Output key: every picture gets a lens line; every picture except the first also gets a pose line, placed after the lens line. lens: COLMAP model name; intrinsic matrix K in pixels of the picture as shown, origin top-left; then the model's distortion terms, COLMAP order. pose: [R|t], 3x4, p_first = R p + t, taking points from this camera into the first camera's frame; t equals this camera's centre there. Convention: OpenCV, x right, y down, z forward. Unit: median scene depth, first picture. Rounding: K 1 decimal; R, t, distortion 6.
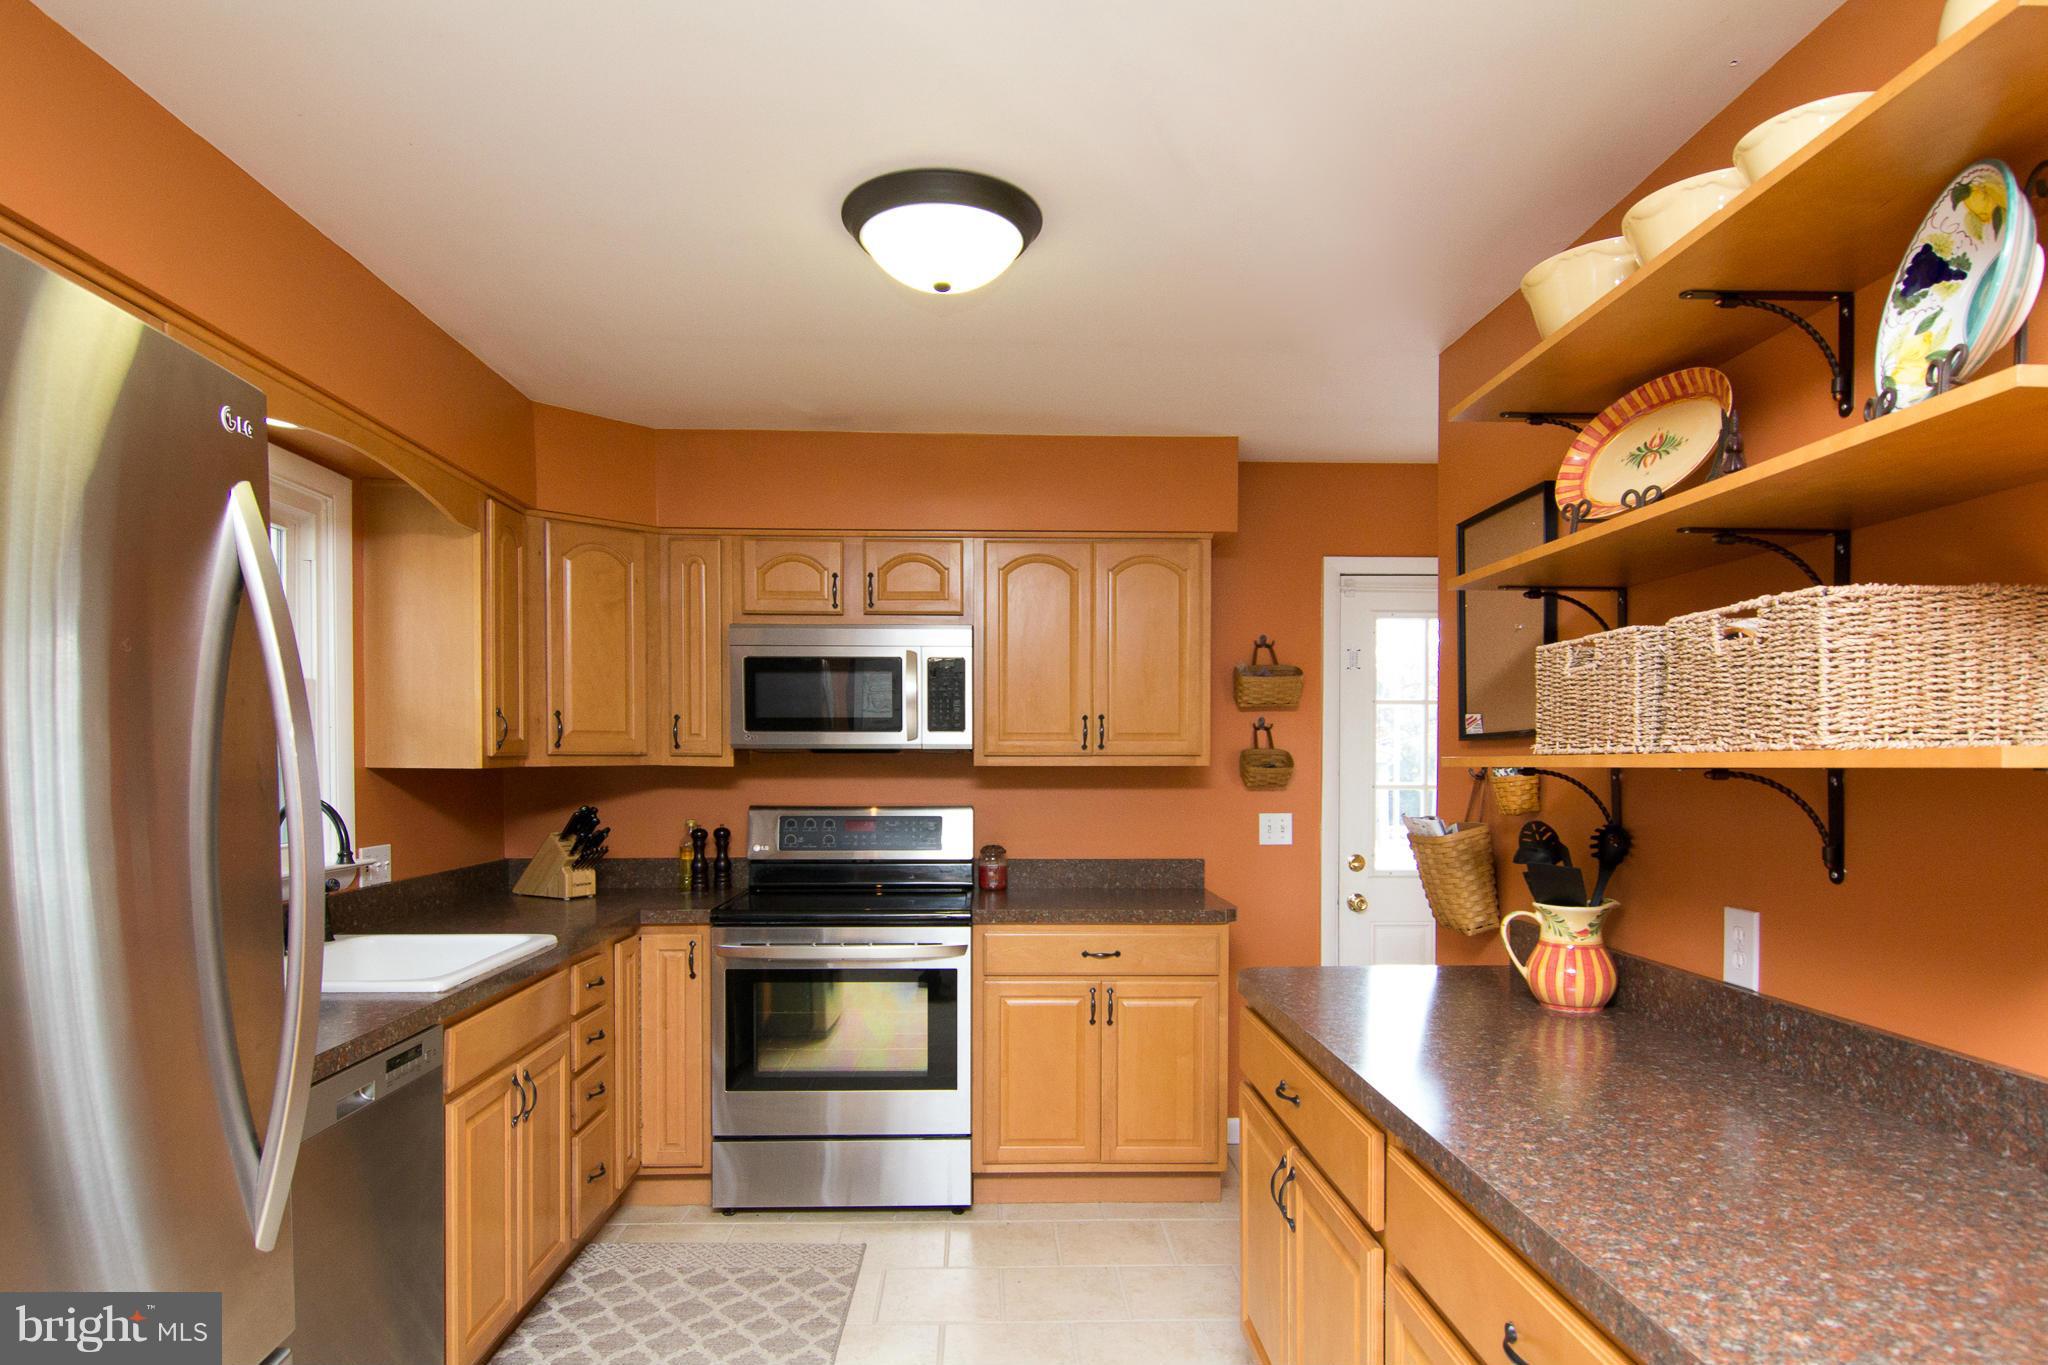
lens RADIAL K [[1200.3, 0, 1086.1], [0, 1200.3, 807.3], [0, 0, 1]] dist [0.001894, -0.001540]
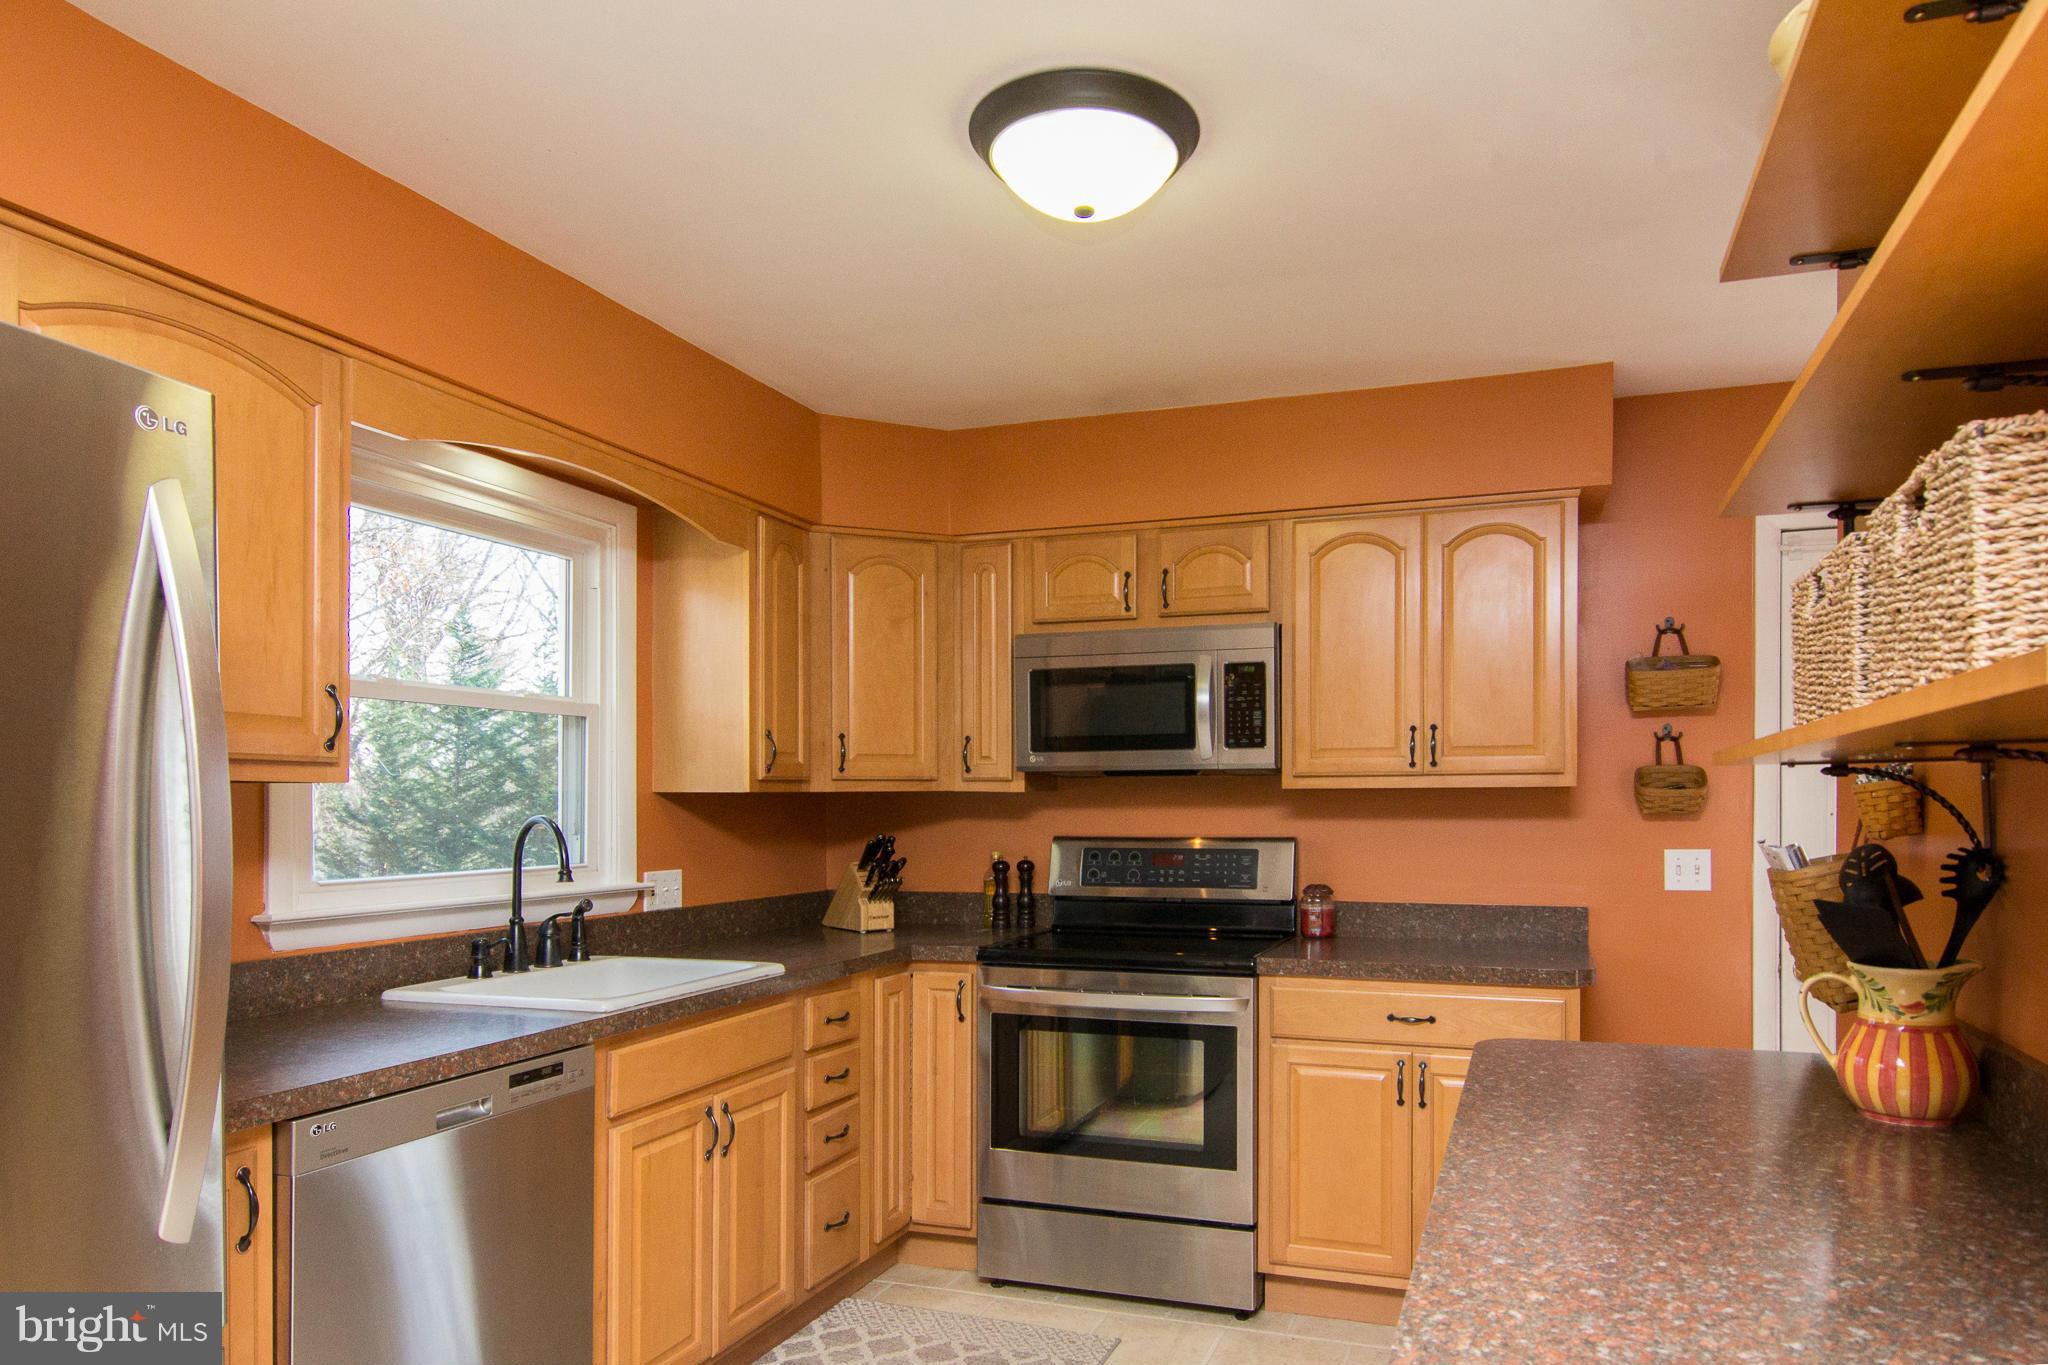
lens RADIAL K [[1362.2, 0, 1105.5], [0, 1362.2, 824.7], [0, 0, 1]] dist [0.005469, 0.003153]
pose [[0.931825, 0.001368, -0.362907, 0.151914], [-0.009329, 0.999753, -0.020185, 0.012310], [0.362789, 0.022195, 0.931607, 0.068422]]
